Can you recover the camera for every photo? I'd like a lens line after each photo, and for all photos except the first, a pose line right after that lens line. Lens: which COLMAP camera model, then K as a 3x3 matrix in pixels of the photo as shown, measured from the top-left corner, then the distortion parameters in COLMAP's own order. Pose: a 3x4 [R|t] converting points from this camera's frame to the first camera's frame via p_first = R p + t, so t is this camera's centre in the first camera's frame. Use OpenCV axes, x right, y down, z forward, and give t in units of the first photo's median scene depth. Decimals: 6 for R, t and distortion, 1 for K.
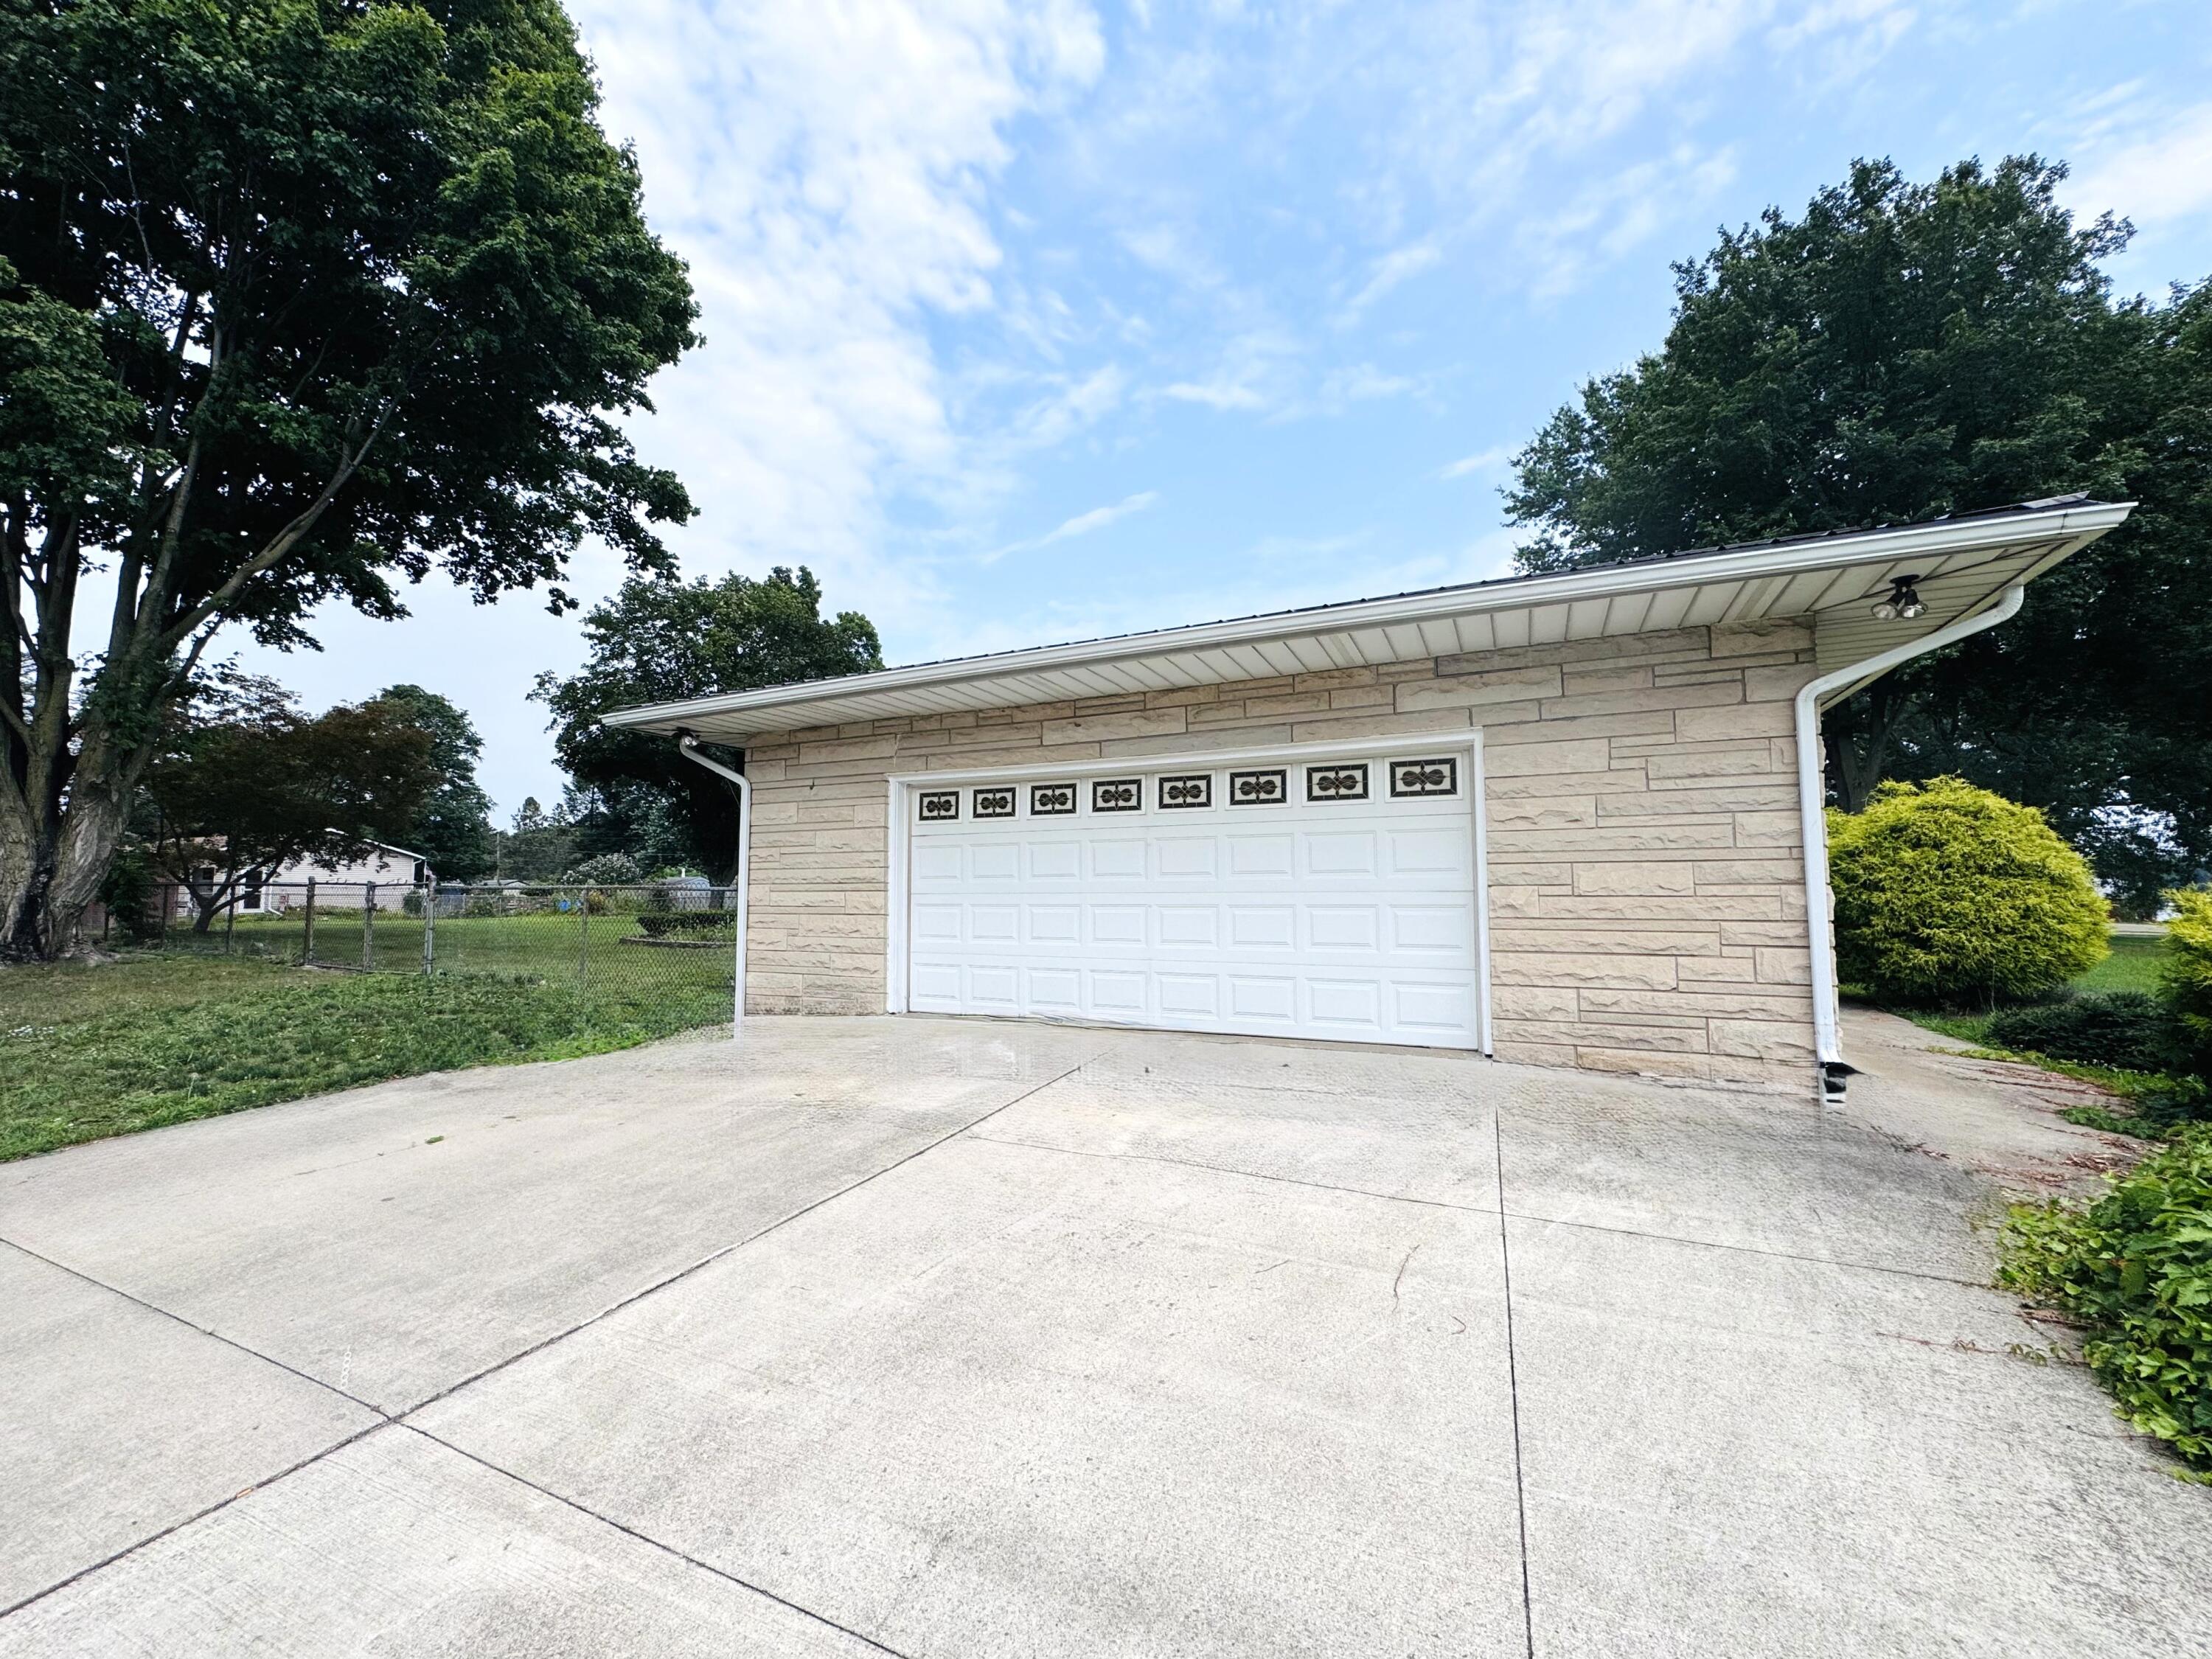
lens RADIAL K [[881.6, 0, 1106.0], [0, 881.6, 829.5], [0, 0, 1]] dist [0.001323, -0.000831]
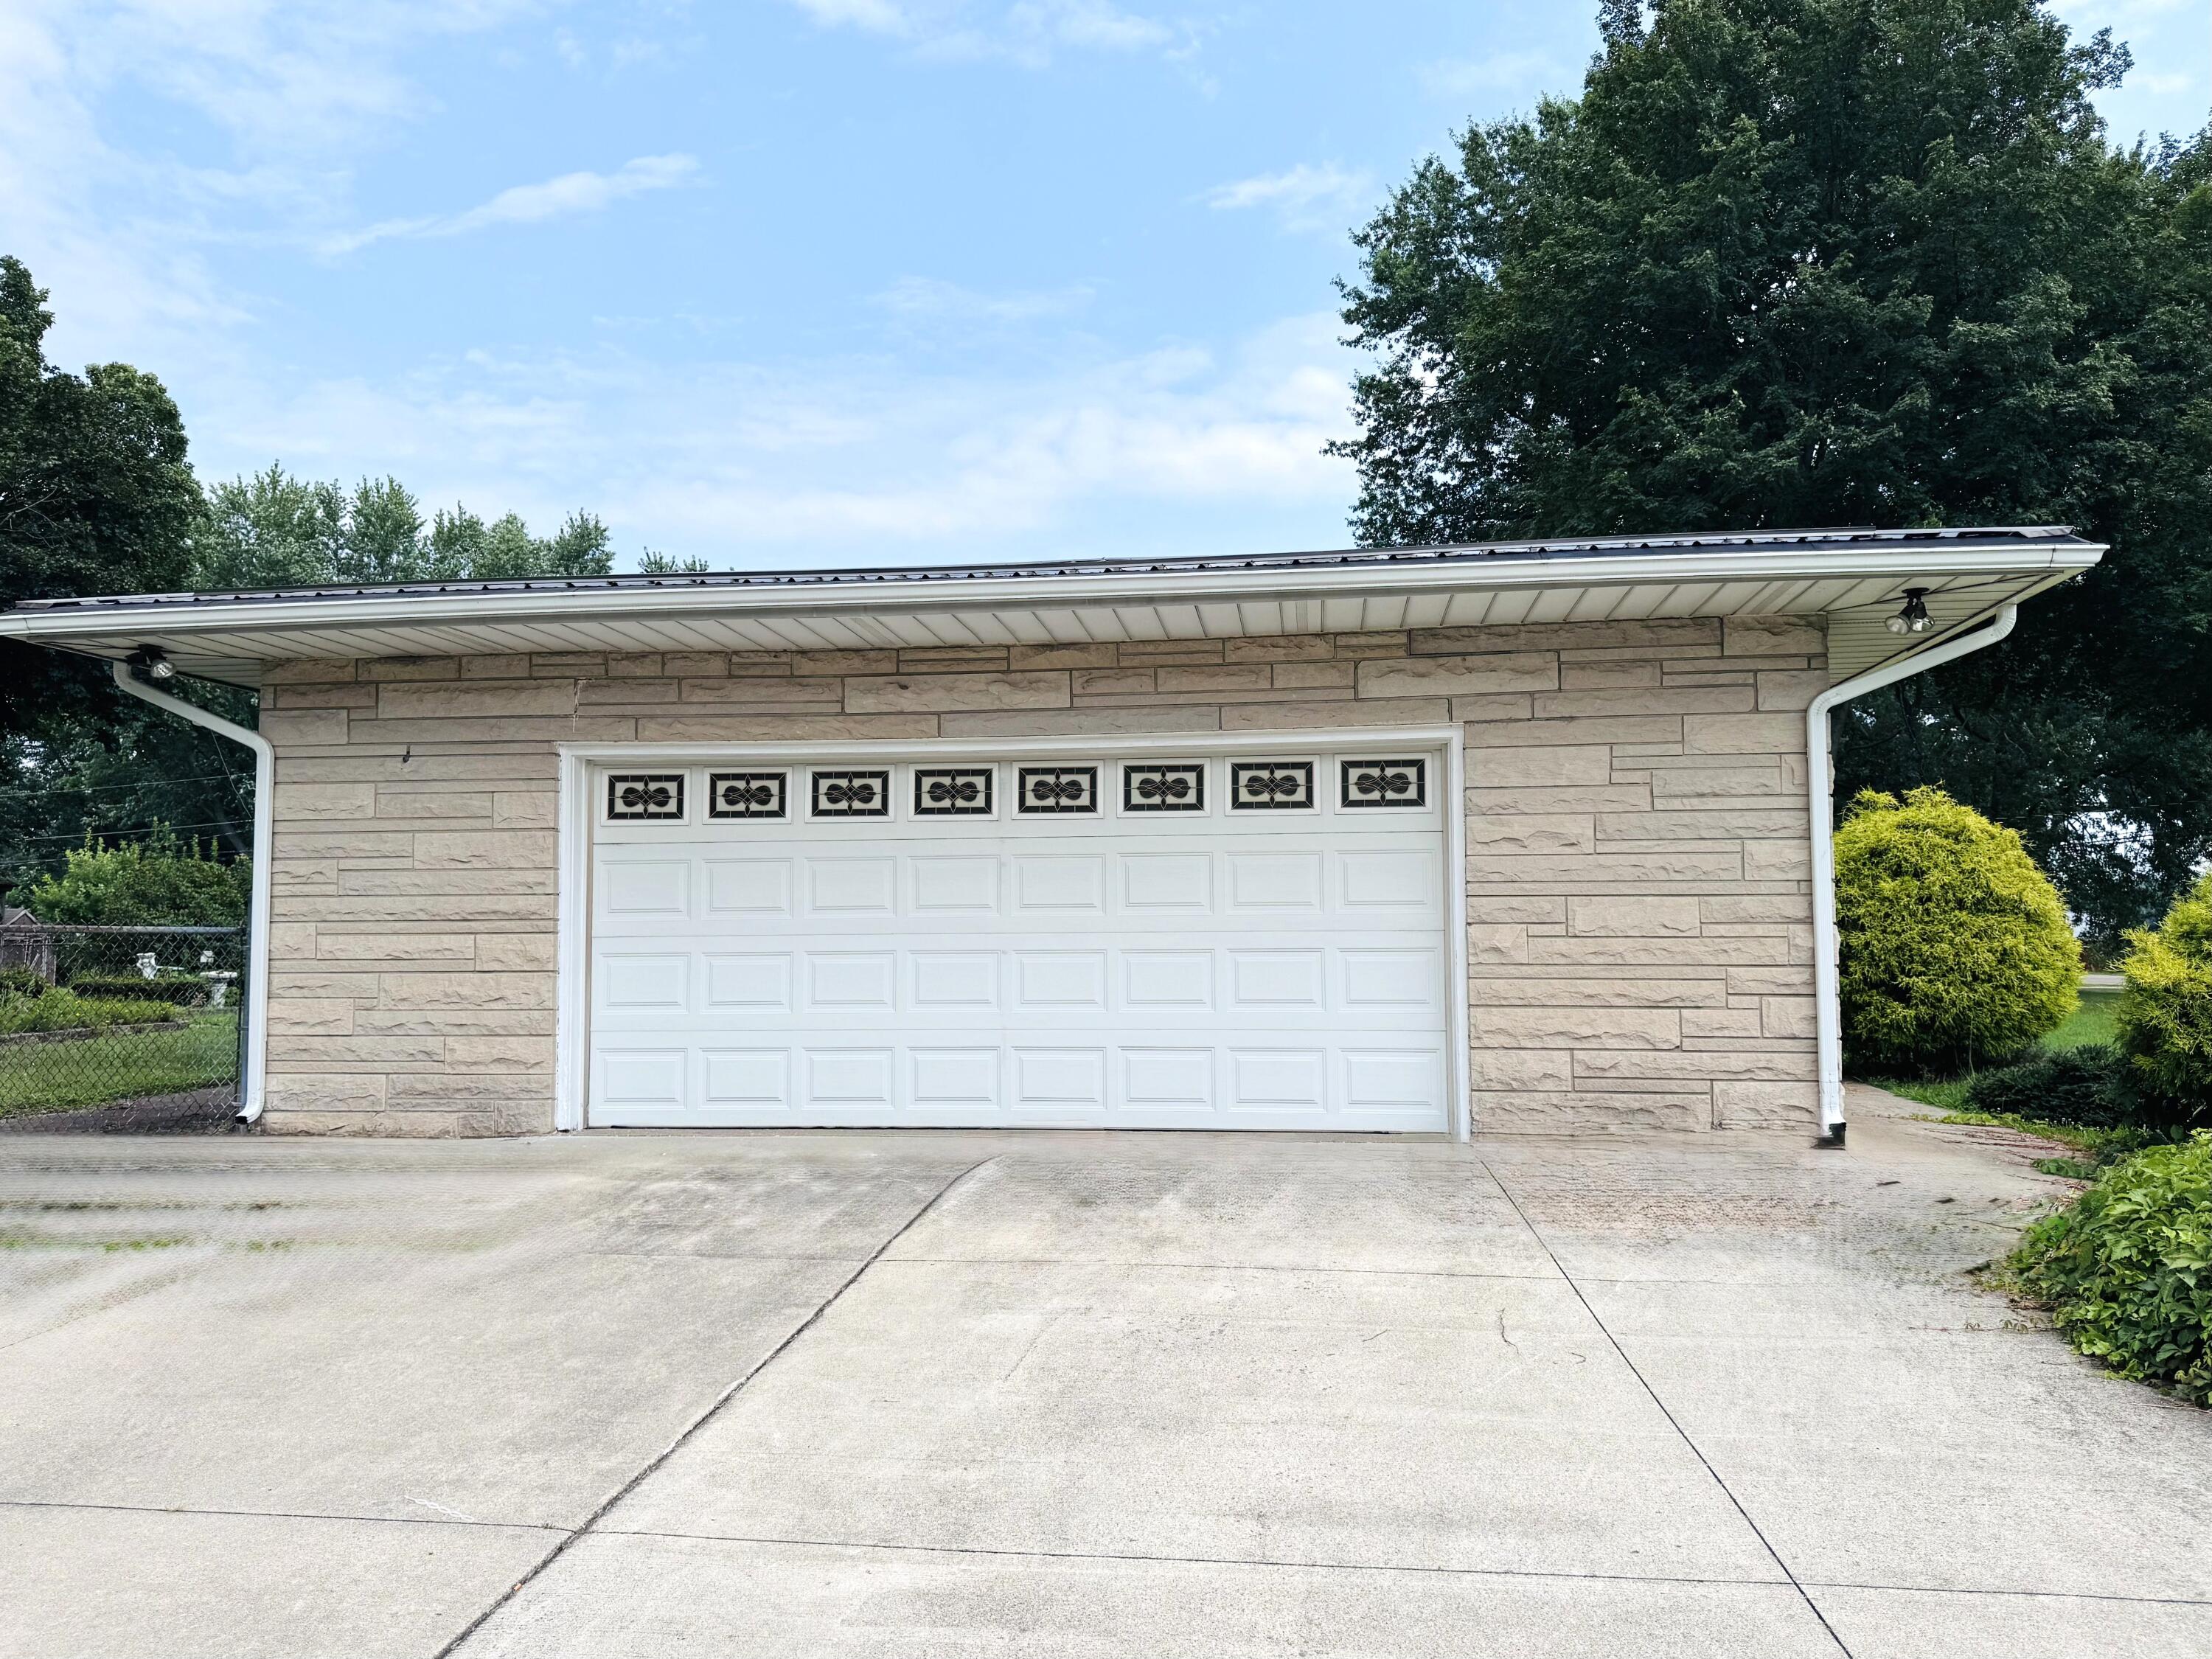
lens RADIAL K [[1634.5, 0, 1106.0], [0, 1634.5, 829.5], [0, 0, 1]] dist [0.080038, -0.101828]
pose [[0.950291, 0.017157, 0.310891, -0.292526], [-0.020152, 0.999776, 0.006423, -0.021434], [-0.310711, -0.012368, 0.950424, -0.260685]]
